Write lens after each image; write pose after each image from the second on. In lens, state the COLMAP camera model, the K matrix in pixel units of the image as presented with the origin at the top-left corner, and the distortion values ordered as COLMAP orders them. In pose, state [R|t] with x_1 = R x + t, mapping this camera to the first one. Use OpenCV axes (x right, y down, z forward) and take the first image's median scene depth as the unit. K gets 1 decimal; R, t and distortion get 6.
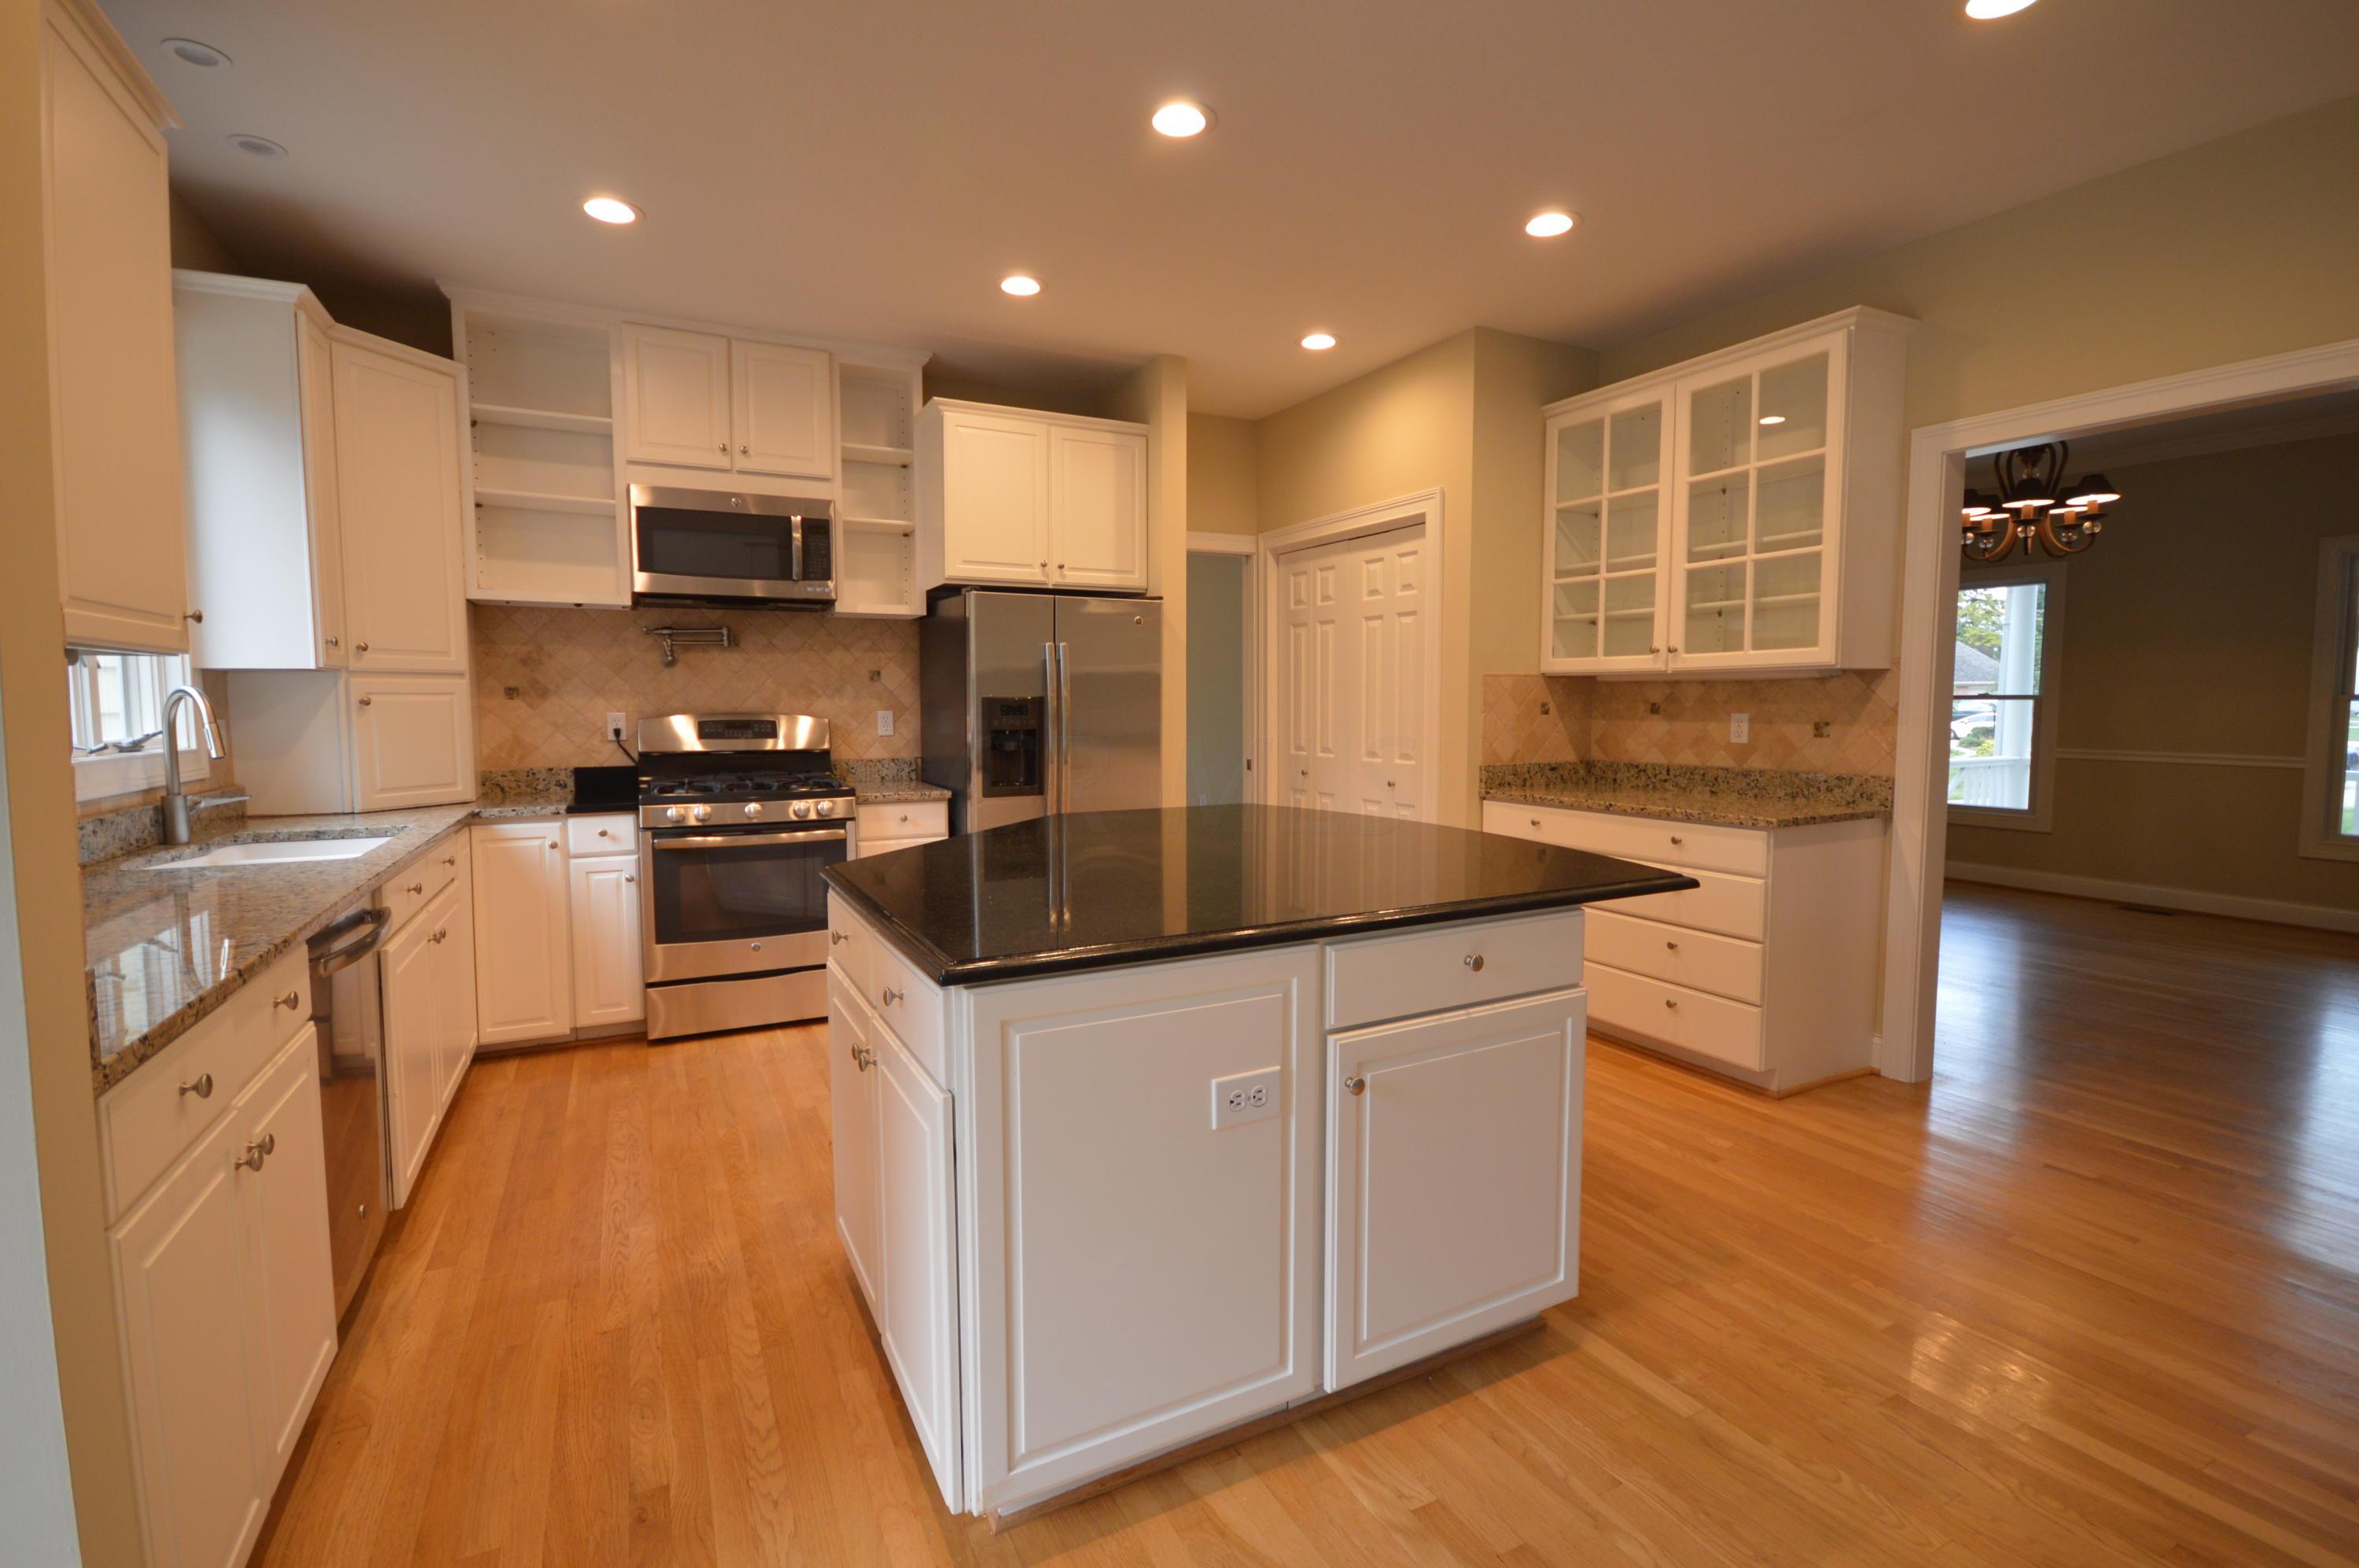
lens RADIAL K [[1045.3, 0, 1164.7], [0, 1045.3, 778.2], [0, 0, 1]] dist [0.011309, -0.012752]
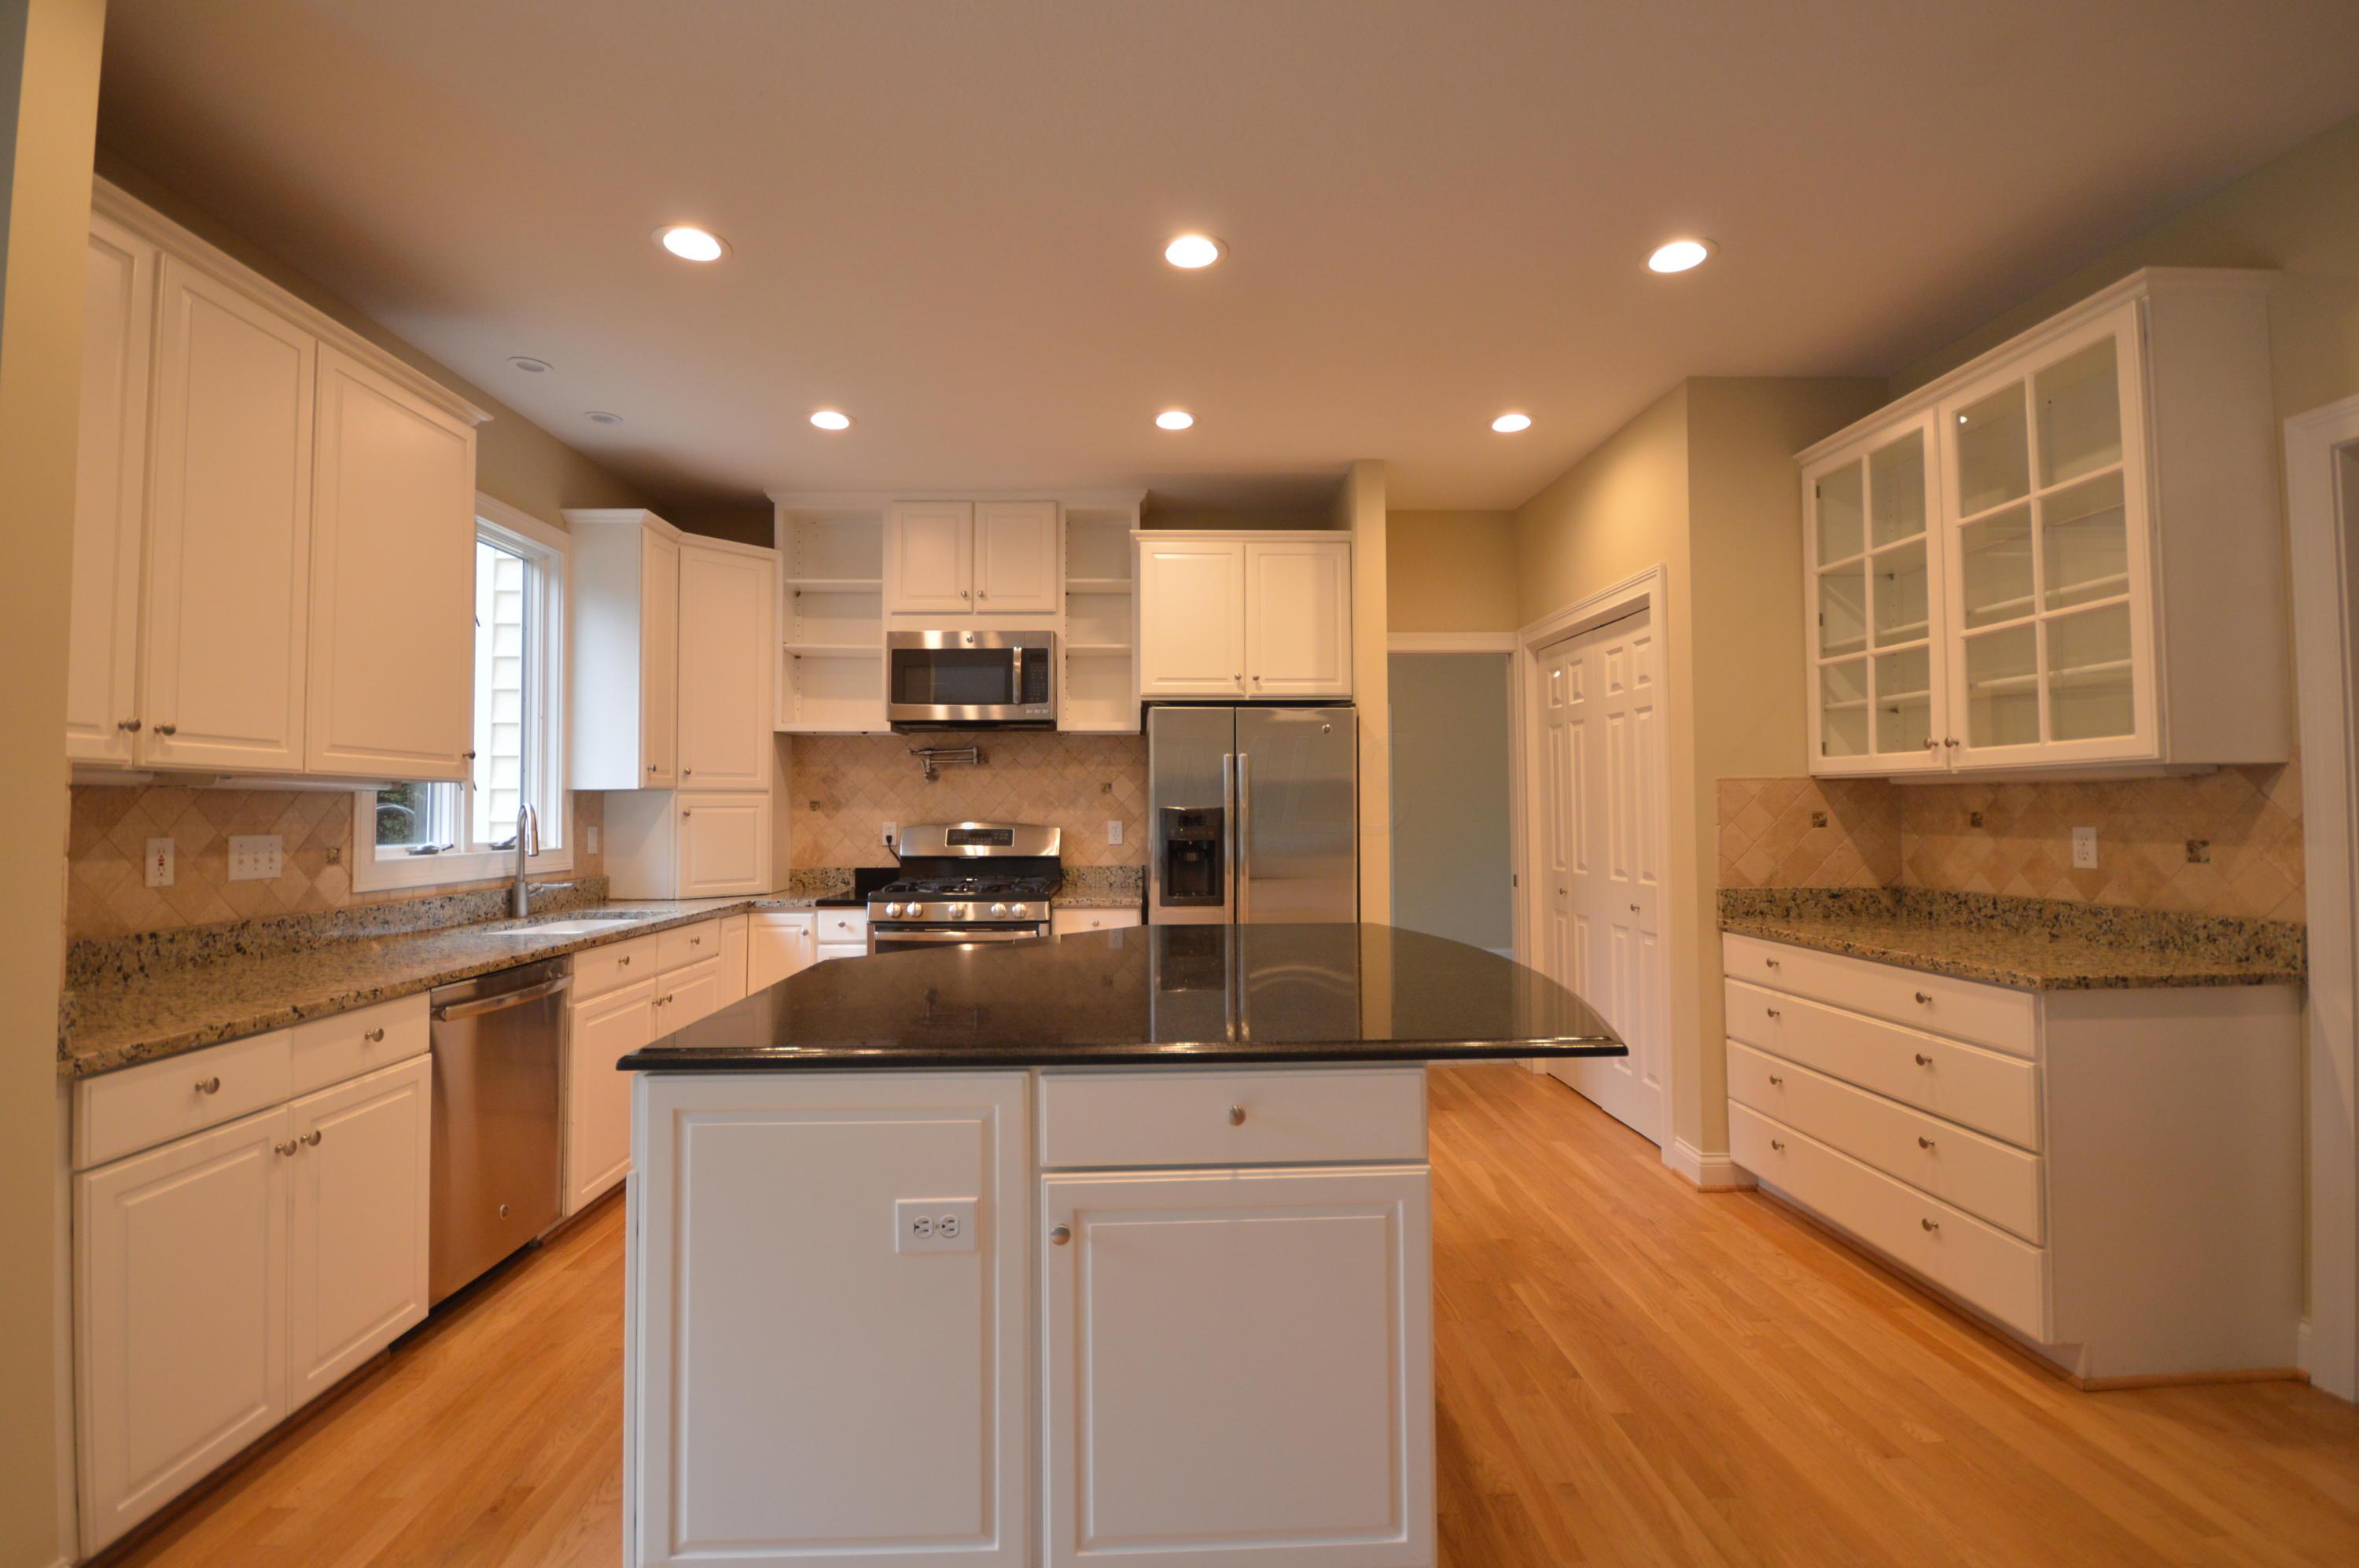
lens RADIAL K [[1045.3, 0, 1164.7], [0, 1045.3, 778.2], [0, 0, 1]] dist [0.011309, -0.012752]
pose [[0.902518, -0.015540, -0.430373, 0.285453], [-0.028716, 0.994953, -0.096144, -0.007801], [0.429695, 0.099130, 0.897516, 0.075985]]
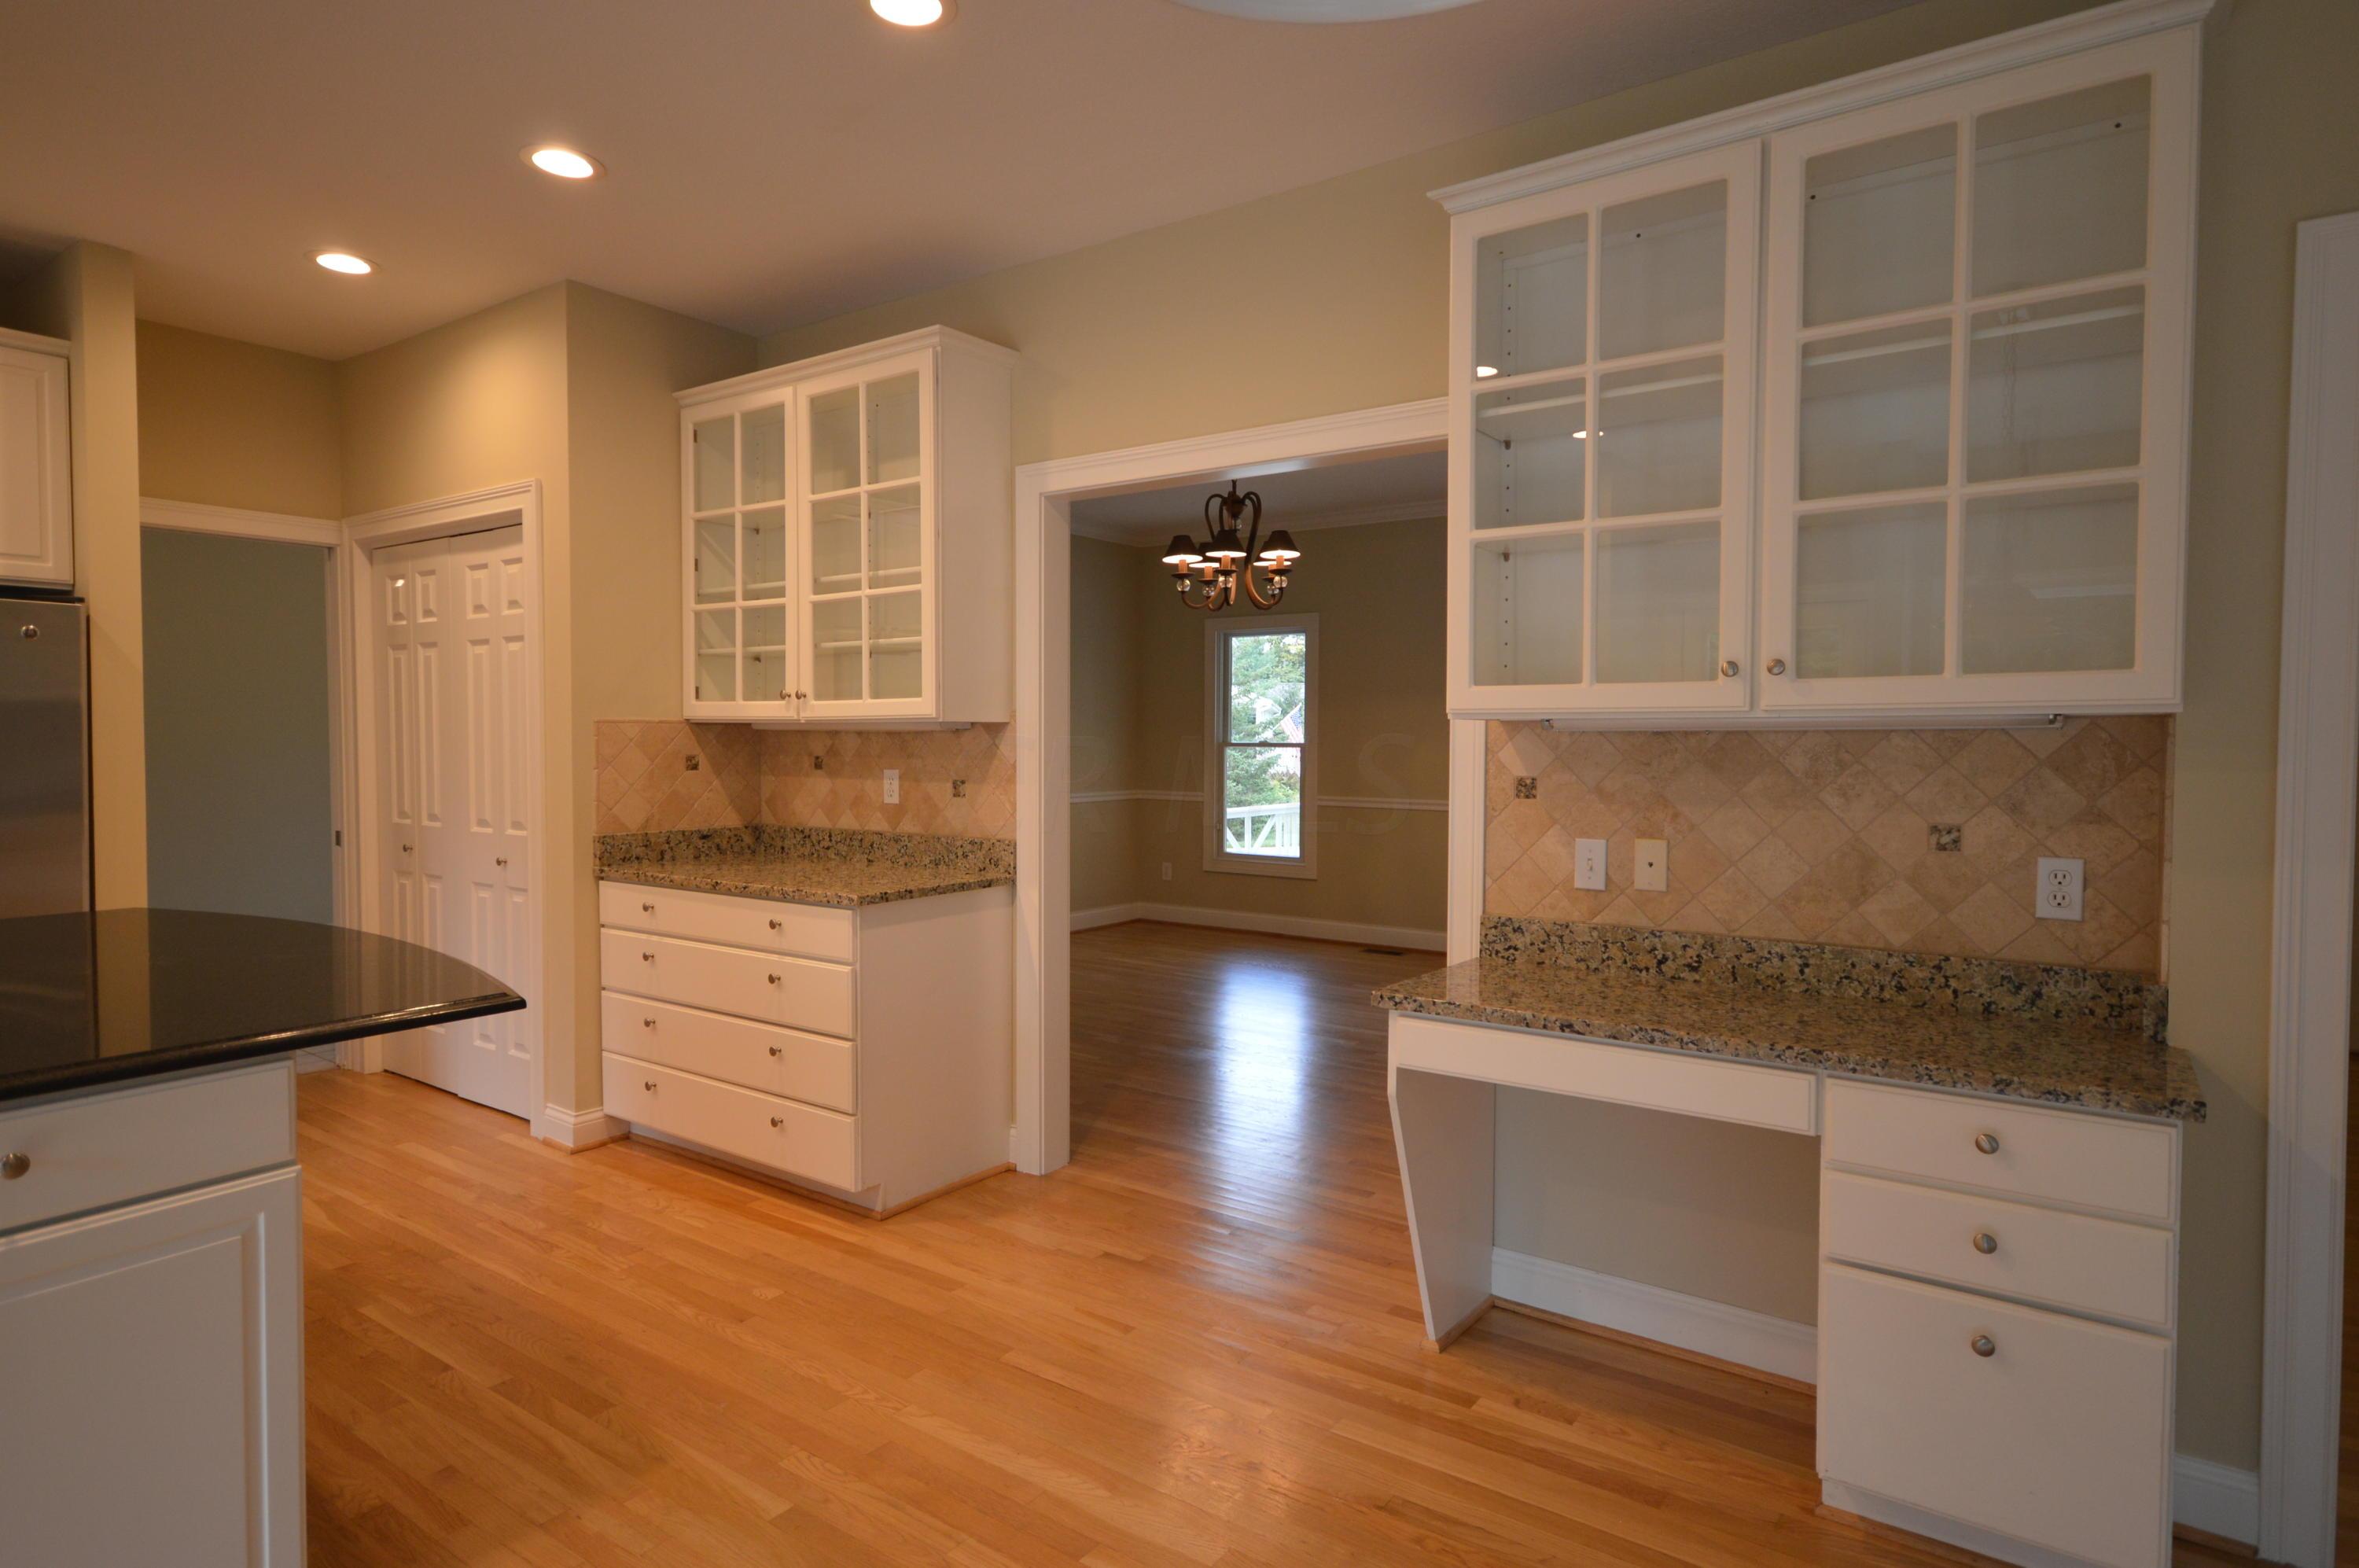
lens RADIAL K [[1263.8, 0, 1159.6], [0, 1263.8, 777.1], [0, 0, 1]] dist [-0.002292, 0.024907]
pose [[0.890980, -0.008334, 0.453966, 0.267892], [0.027784, 0.998959, -0.036191, -0.011183], [-0.453191, 0.044858, 0.890284, -0.036980]]
